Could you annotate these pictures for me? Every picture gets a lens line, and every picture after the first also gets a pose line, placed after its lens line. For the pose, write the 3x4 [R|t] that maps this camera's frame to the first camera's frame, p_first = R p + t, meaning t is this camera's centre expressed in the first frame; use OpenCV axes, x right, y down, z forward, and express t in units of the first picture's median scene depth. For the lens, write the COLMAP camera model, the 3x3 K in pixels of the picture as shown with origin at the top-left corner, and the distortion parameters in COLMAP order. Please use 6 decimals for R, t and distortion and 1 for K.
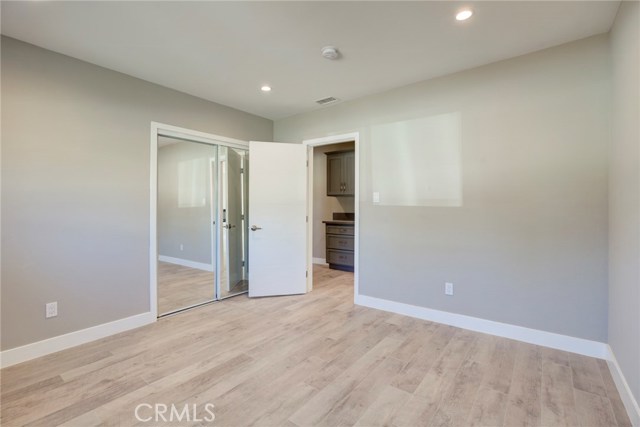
lens RADIAL K [[291.8, 0, 317.6], [0, 291.8, 200.9], [0, 0, 1]] dist [-0.001752, 0.000716]
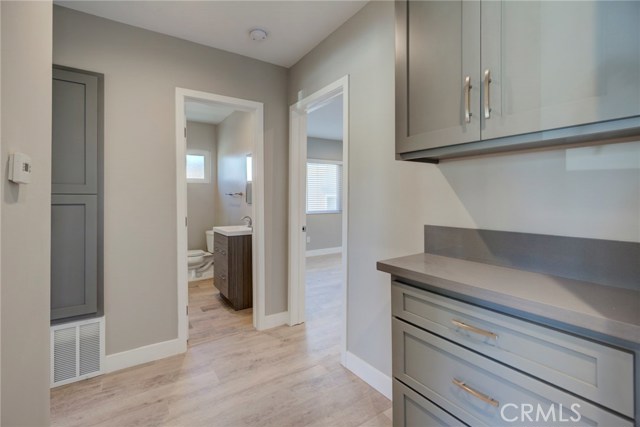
lens RADIAL K [[291.8, 0, 317.6], [0, 291.8, 200.9], [0, 0, 1]] dist [-0.001752, 0.000716]
pose [[0.943408, 0.000229, -0.331634, 0.050180], [0.006297, 0.999807, 0.018603, 0.011631], [0.331575, -0.019638, 0.943225, 0.743416]]
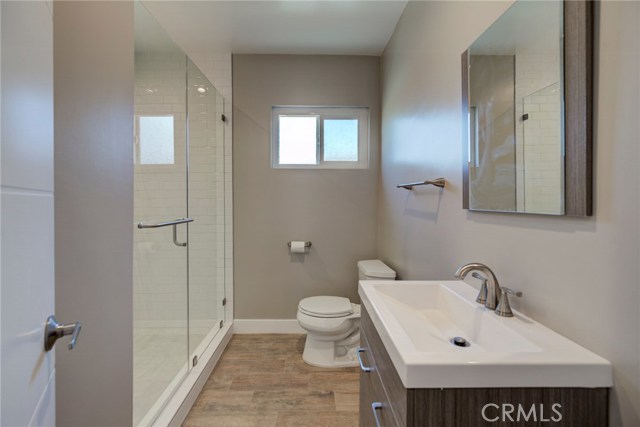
lens RADIAL K [[291.8, 0, 317.6], [0, 291.8, 200.9], [0, 0, 1]] dist [-0.001752, 0.000716]
pose [[0.618159, 0.002982, -0.786048, -0.962829], [0.007005, 0.999932, 0.009302, 0.038460], [0.786022, -0.011257, 0.618096, 2.087840]]
